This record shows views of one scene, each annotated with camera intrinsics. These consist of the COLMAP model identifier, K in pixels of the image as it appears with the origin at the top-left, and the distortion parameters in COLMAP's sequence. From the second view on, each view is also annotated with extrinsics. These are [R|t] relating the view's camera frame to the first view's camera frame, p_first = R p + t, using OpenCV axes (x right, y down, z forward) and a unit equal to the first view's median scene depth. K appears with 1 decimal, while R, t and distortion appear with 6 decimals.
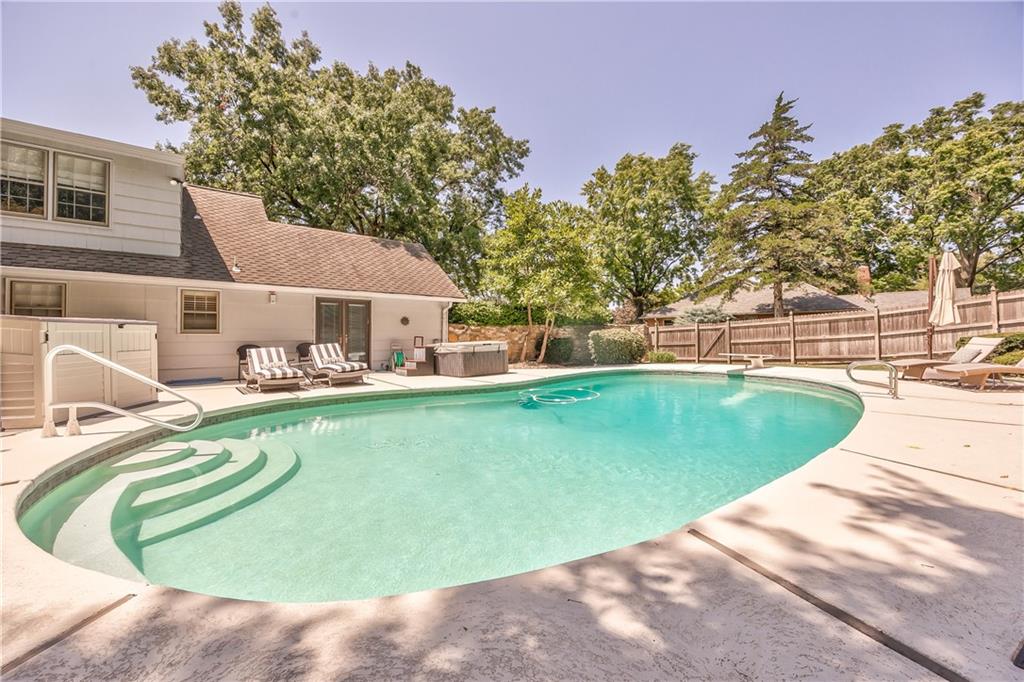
lens RADIAL K [[398.0, 0, 507.4], [0, 398.0, 332.7], [0, 0, 1]] dist [-0.000426, -0.000150]
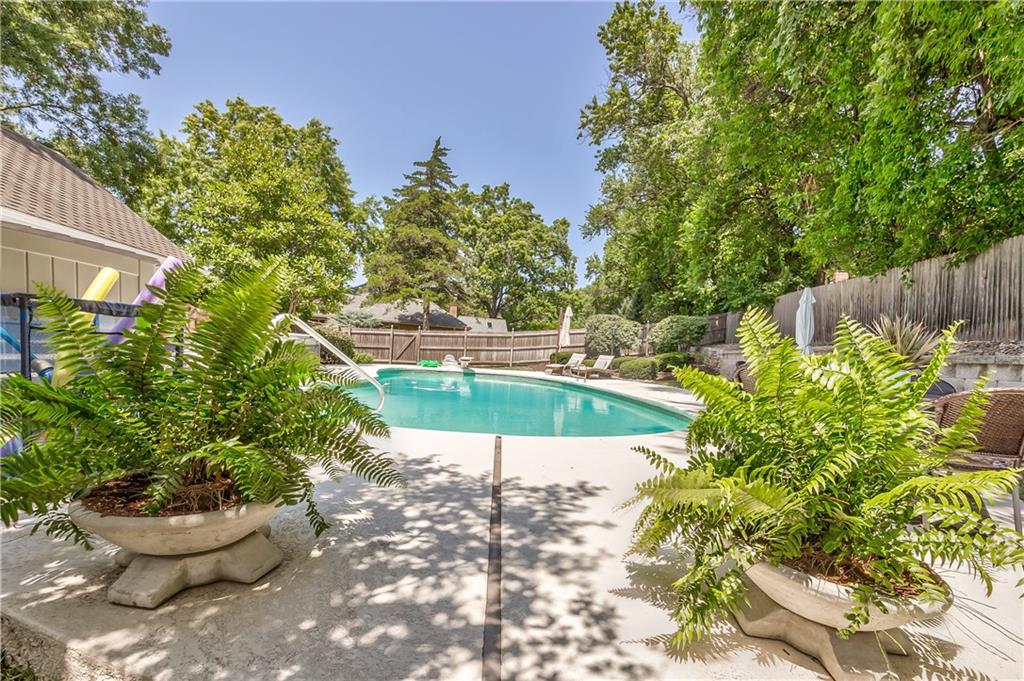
lens RADIAL K [[440.8, 0, 539.6], [0, 440.8, 383.6], [0, 0, 1]] dist [-0.007745, 0.001473]
pose [[0.496286, -0.019168, 0.867947, -0.364814], [-0.077286, 0.994811, 0.066162, 0.014517], [-0.864712, -0.099915, 0.492230, 0.040491]]
